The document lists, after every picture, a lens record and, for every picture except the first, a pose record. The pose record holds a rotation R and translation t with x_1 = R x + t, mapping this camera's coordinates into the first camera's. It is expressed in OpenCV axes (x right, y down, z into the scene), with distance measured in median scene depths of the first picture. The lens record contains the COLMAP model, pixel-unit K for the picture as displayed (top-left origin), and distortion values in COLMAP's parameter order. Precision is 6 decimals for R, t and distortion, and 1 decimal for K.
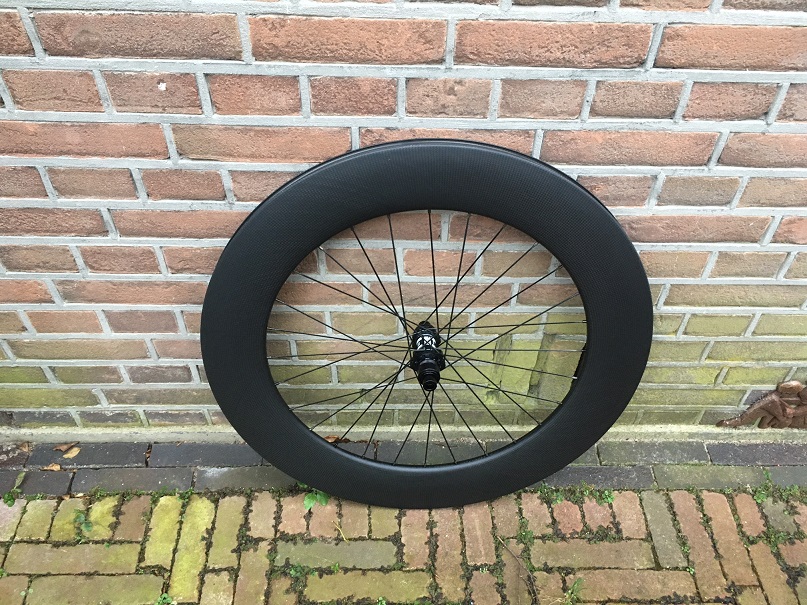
lens RADIAL K [[684.6, 0, 404.3], [0, 684.6, 303.6], [0, 0, 1]] dist [0.069165, -0.089421]
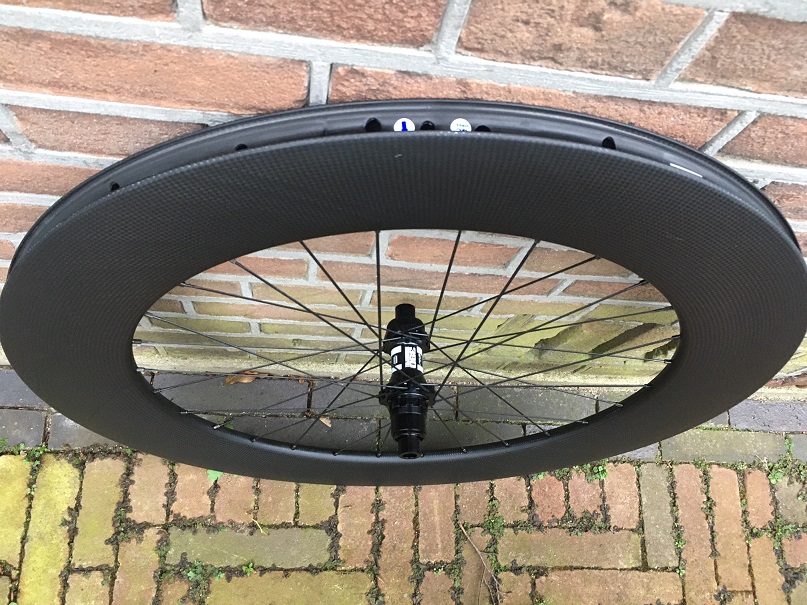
lens RADIAL K [[684.6, 0, 404.5], [0, 684.6, 306.1], [0, 0, 1]] dist [0.069165, -0.089421]
pose [[0.988930, 0.073028, 0.129170, -0.048976], [-0.123767, 0.886147, 0.446570, -0.234737], [-0.081851, -0.457613, 0.885376, 0.437751]]
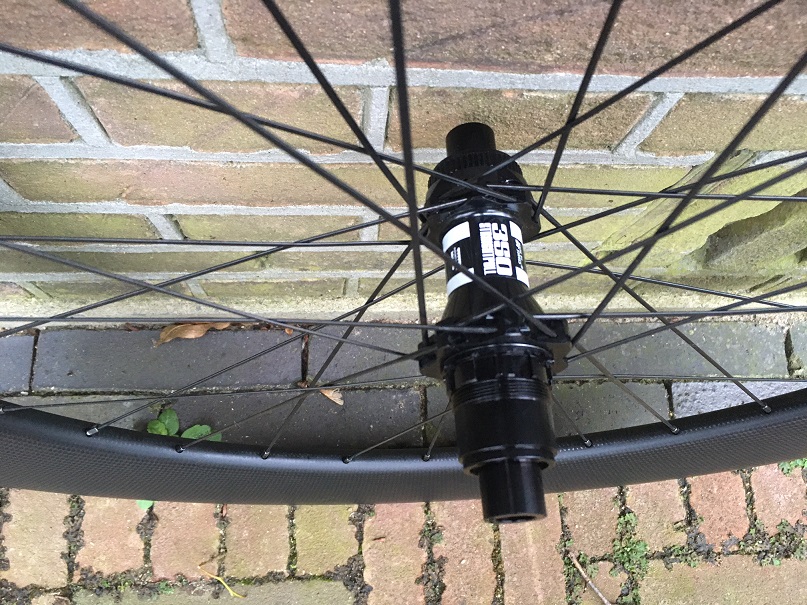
lens RADIAL K [[684.6, 0, 404.1], [0, 684.6, 296.2], [0, 0, 1]] dist [0.069165, -0.089421]
pose [[0.997224, 0.007033, 0.074124, -0.012985], [-0.043617, 0.862009, 0.505012, -0.043418], [-0.060344, -0.506844, 0.859923, 0.722876]]
